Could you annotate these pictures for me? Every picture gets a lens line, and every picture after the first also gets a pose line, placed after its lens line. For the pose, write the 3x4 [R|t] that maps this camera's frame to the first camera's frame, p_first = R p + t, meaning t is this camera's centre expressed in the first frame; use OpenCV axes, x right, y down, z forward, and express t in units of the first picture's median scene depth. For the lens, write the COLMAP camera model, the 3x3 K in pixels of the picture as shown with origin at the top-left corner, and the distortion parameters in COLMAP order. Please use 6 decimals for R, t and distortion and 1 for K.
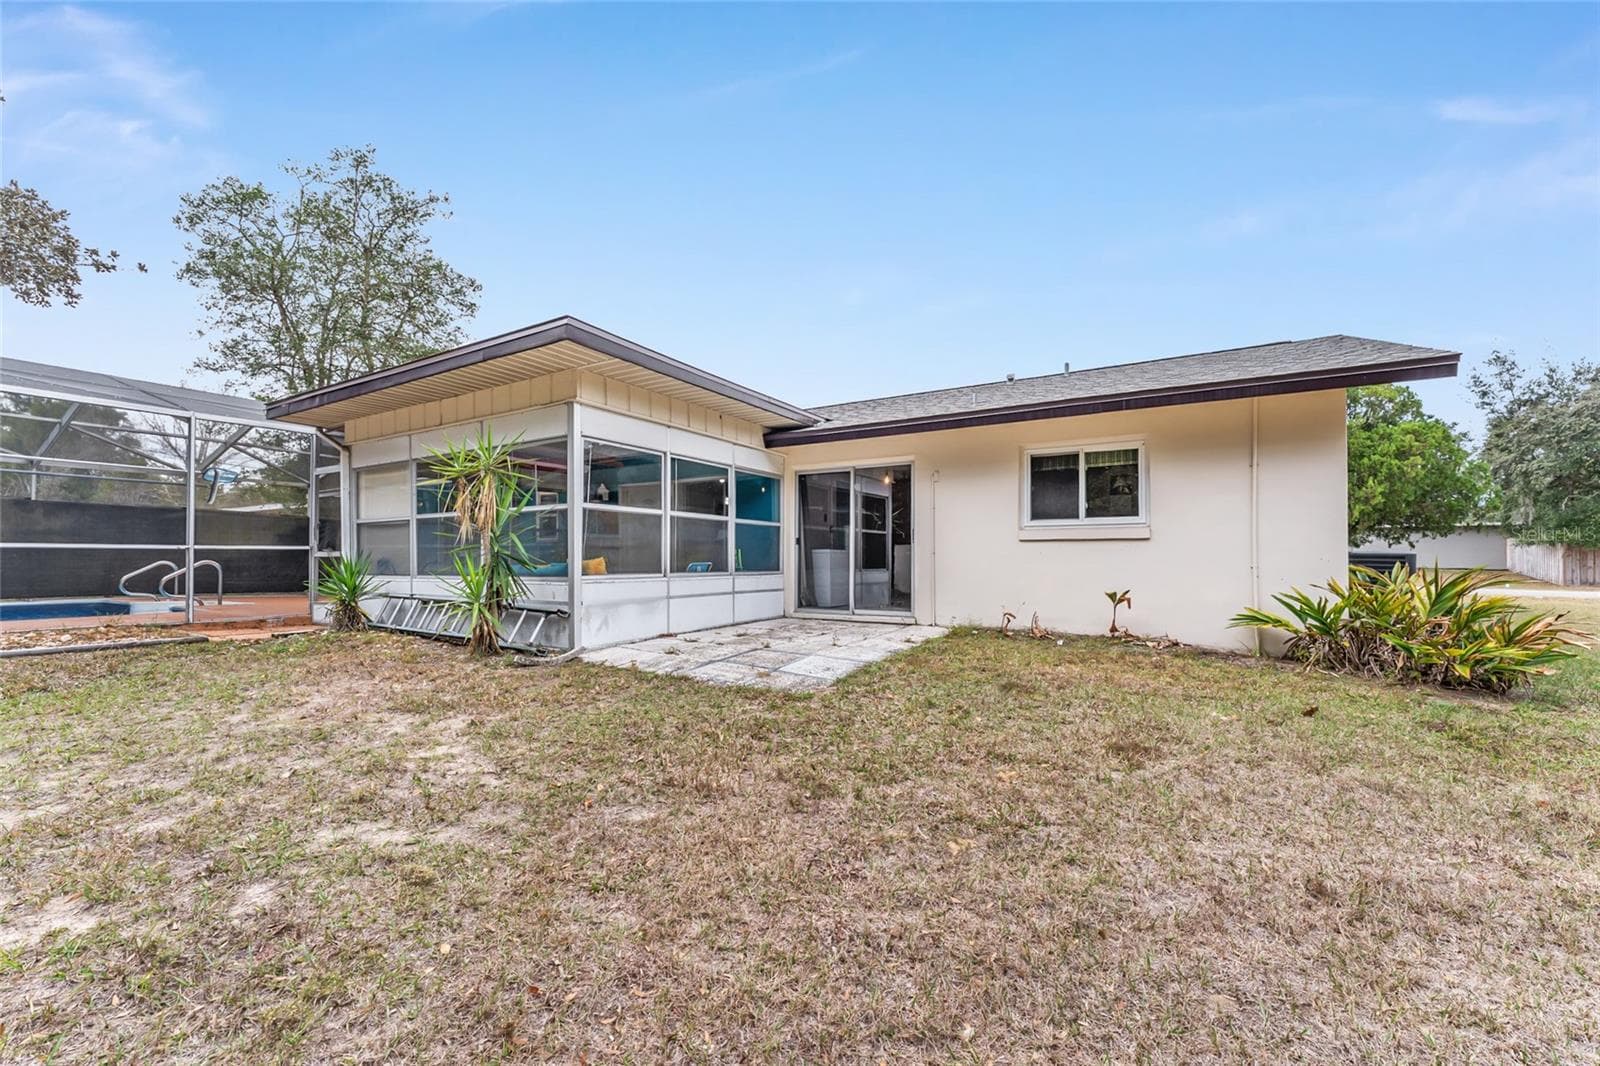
lens RADIAL K [[649.8, 0, 806.4], [0, 649.8, 539.4], [0, 0, 1]] dist [-0.001742, -0.000268]
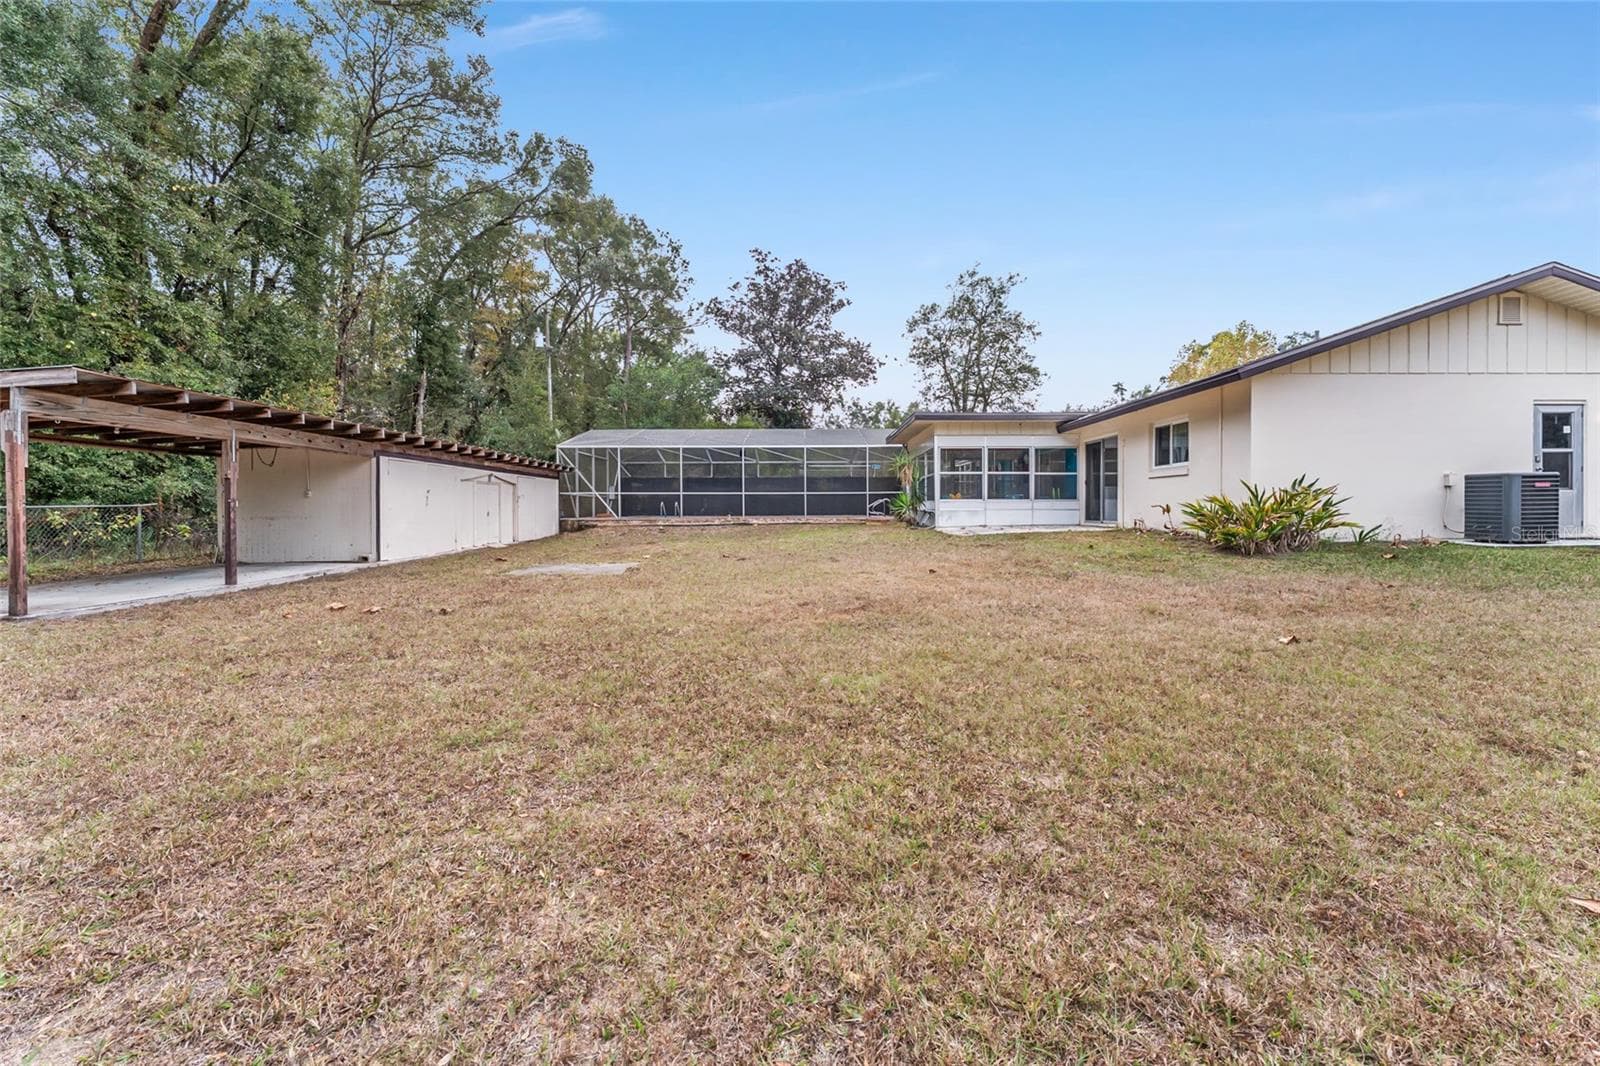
lens RADIAL K [[652.9, 0, 802.4], [0, 652.9, 518.9], [0, 0, 1]] dist [-0.000096, 0.000002]
pose [[0.499629, 0.011898, -0.866158, 1.399626], [0.029164, 0.999108, 0.030547, 0.031371], [0.865748, -0.040523, 0.498837, -0.688686]]
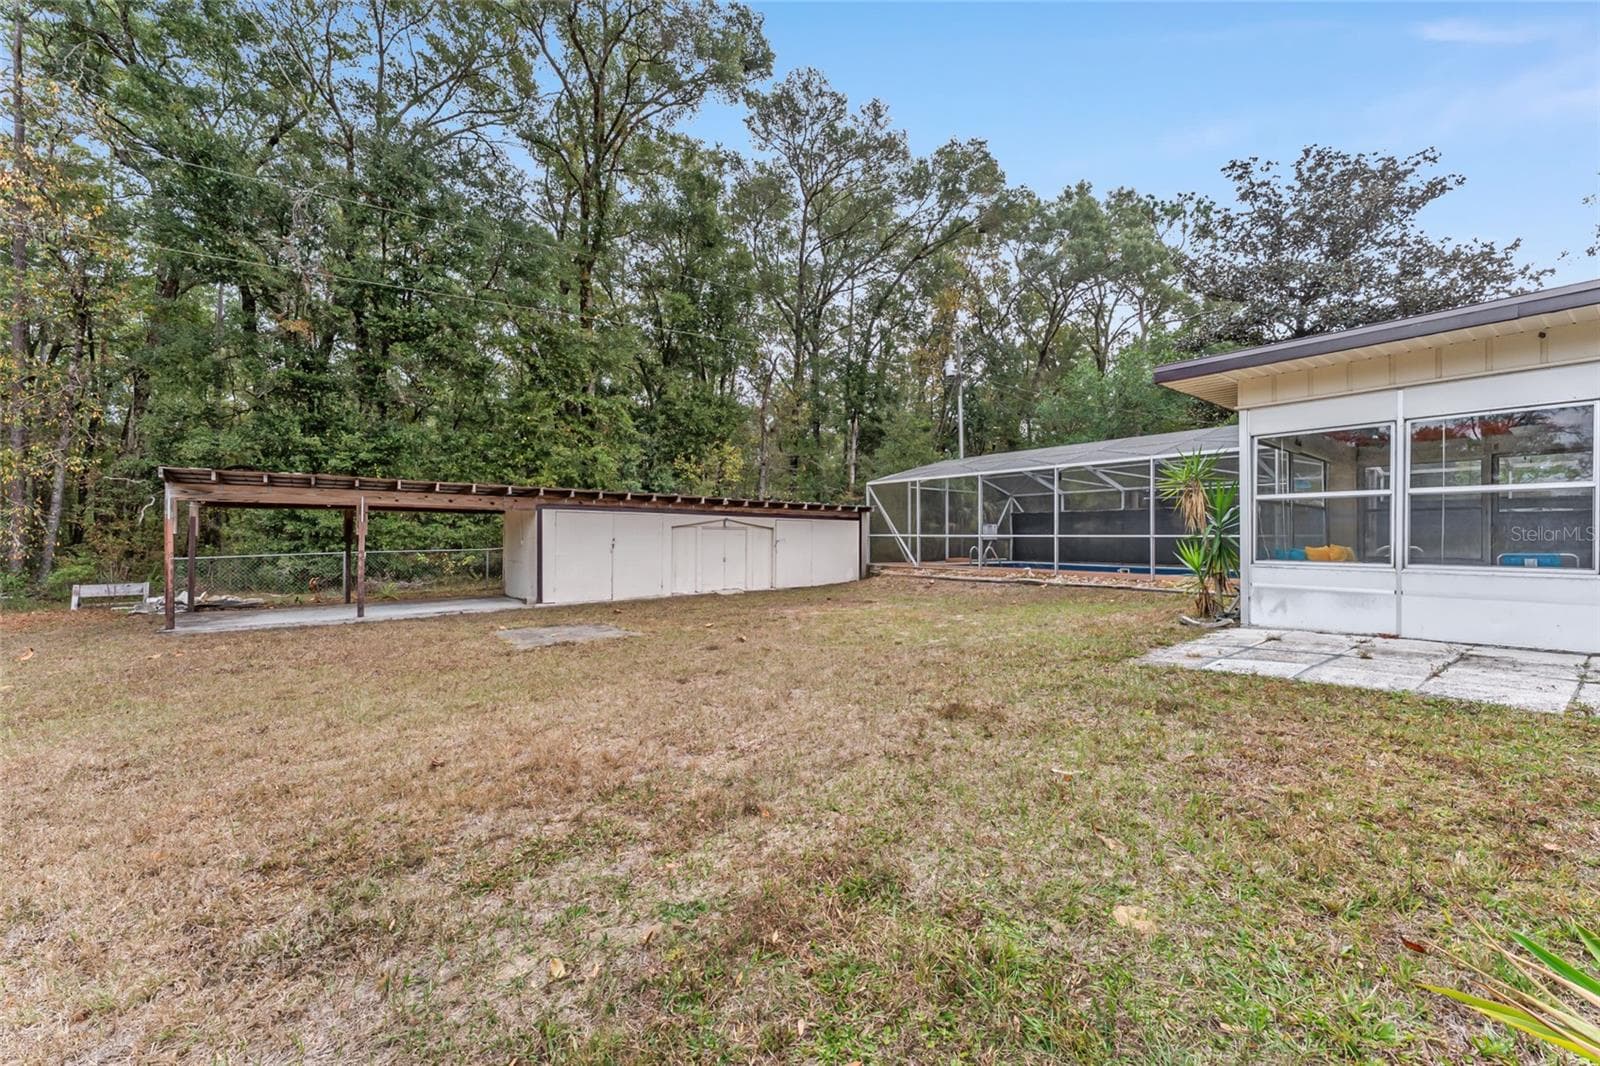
lens RADIAL K [[640.7, 0, 800.8], [0, 640.7, 537.9], [0, 0, 1]] dist [-0.001314, 0.000010]
pose [[-0.395446, -0.002810, -0.918485, 0.814852], [0.021706, 0.999687, -0.012404, 0.011225], [0.918233, -0.024841, -0.395261, 0.585982]]
